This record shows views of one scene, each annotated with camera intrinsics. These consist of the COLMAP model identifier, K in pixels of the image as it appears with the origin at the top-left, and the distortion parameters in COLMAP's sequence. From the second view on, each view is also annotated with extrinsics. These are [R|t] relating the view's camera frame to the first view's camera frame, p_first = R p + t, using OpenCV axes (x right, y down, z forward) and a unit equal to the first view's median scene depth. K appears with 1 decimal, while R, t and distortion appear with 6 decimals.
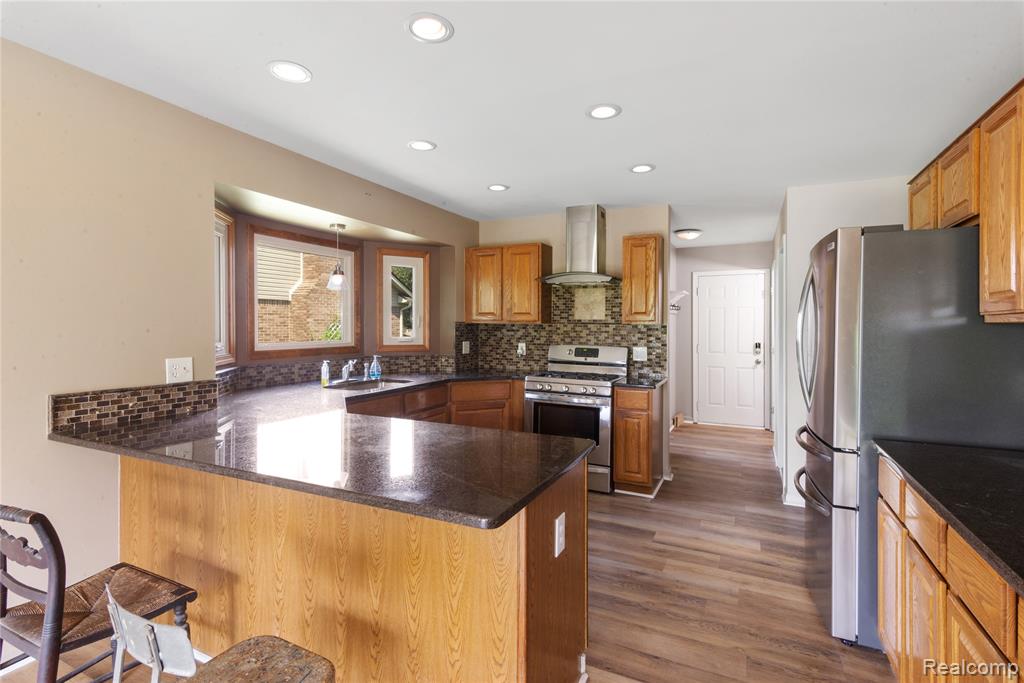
lens RADIAL K [[494.3, 0, 507.5], [0, 494.3, 333.5], [0, 0, 1]] dist [0.018247, -0.000829]
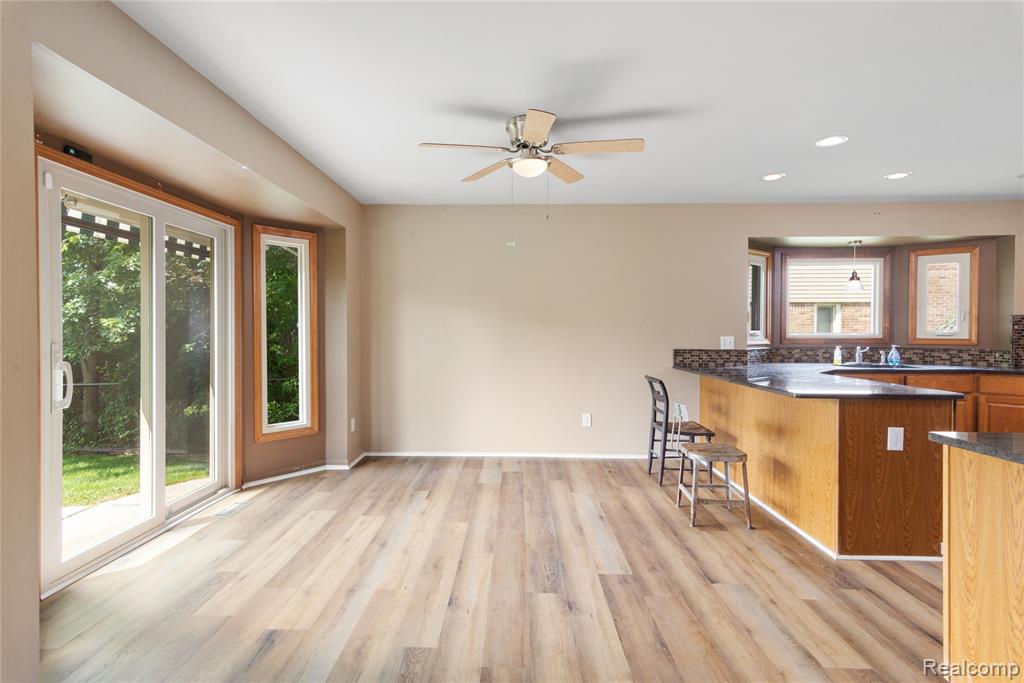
lens RADIAL K [[494.3, 0, 504.9], [0, 494.3, 337.4], [0, 0, 1]] dist [0.018247, -0.000829]
pose [[0.420163, 0.009849, -0.907395, 0.380958], [-0.015867, 0.999868, 0.003506, 0.032945], [0.907310, 0.012924, 0.420264, -0.305123]]
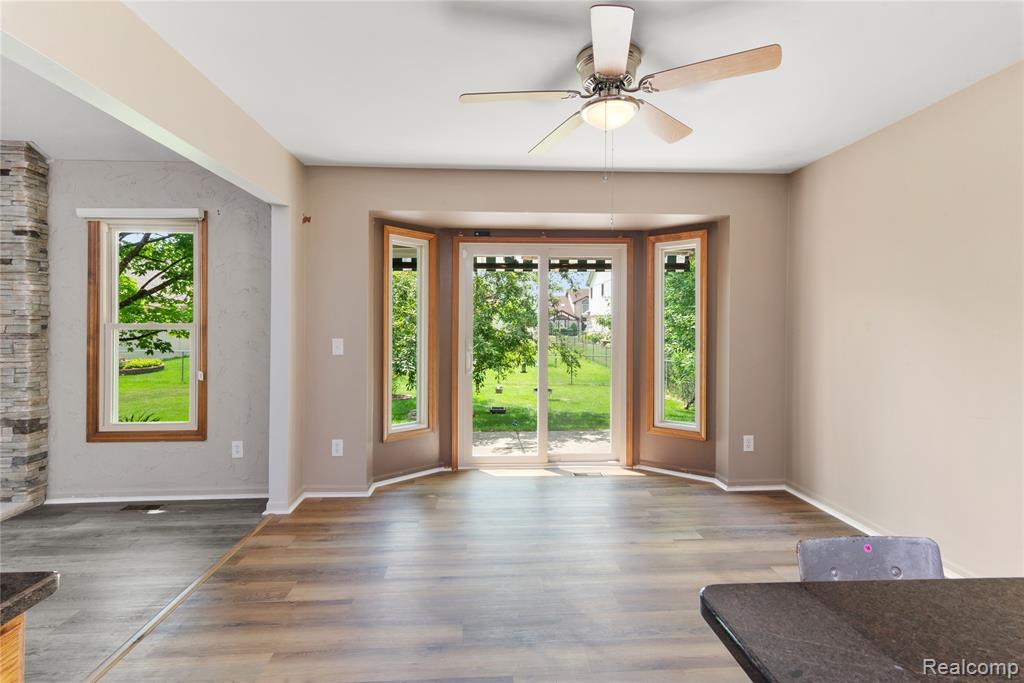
lens RADIAL K [[494.3, 0, 510.1], [0, 494.3, 328.2], [0, 0, 1]] dist [0.018247, -0.000829]
pose [[-0.870459, -0.001900, -0.492237, 0.122787], [-0.012109, 0.999773, 0.017554, 0.010458], [0.492092, 0.021240, -0.870284, 0.366450]]
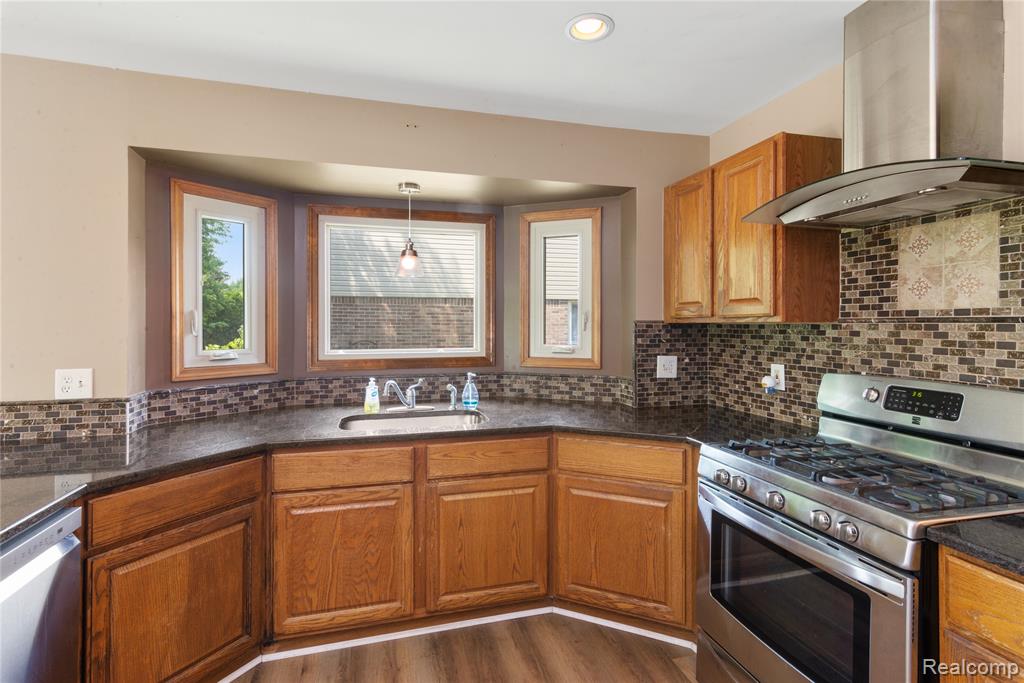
lens RADIAL K [[494.3, 0, 511.3], [0, 494.3, 330.6], [0, 0, 1]] dist [0.018247, -0.000829]
pose [[0.660935, 0.001480, -0.750441, 0.237626], [-0.008702, 0.999946, -0.005692, -0.008397], [0.750392, 0.010293, 0.660912, 0.547976]]
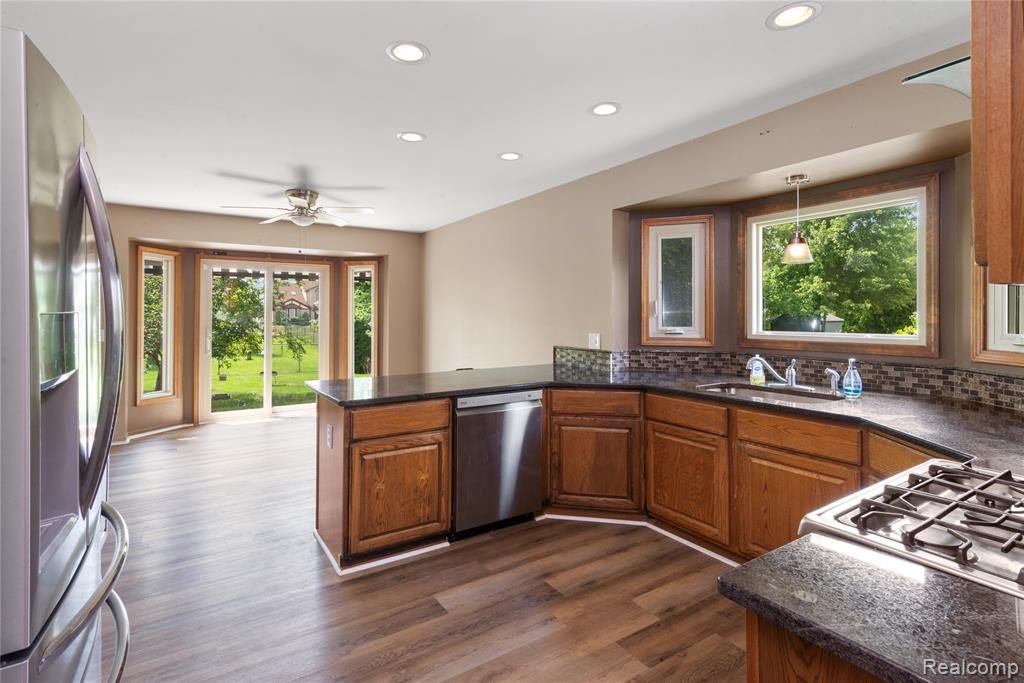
lens RADIAL K [[494.3, 0, 505.1], [0, 494.3, 314.9], [0, 0, 1]] dist [0.018247, -0.000829]
pose [[-0.519980, -0.002863, -0.854174, 0.444804], [-0.015291, 0.999865, 0.005957, -0.007519], [0.854042, 0.016158, -0.519953, 0.861581]]
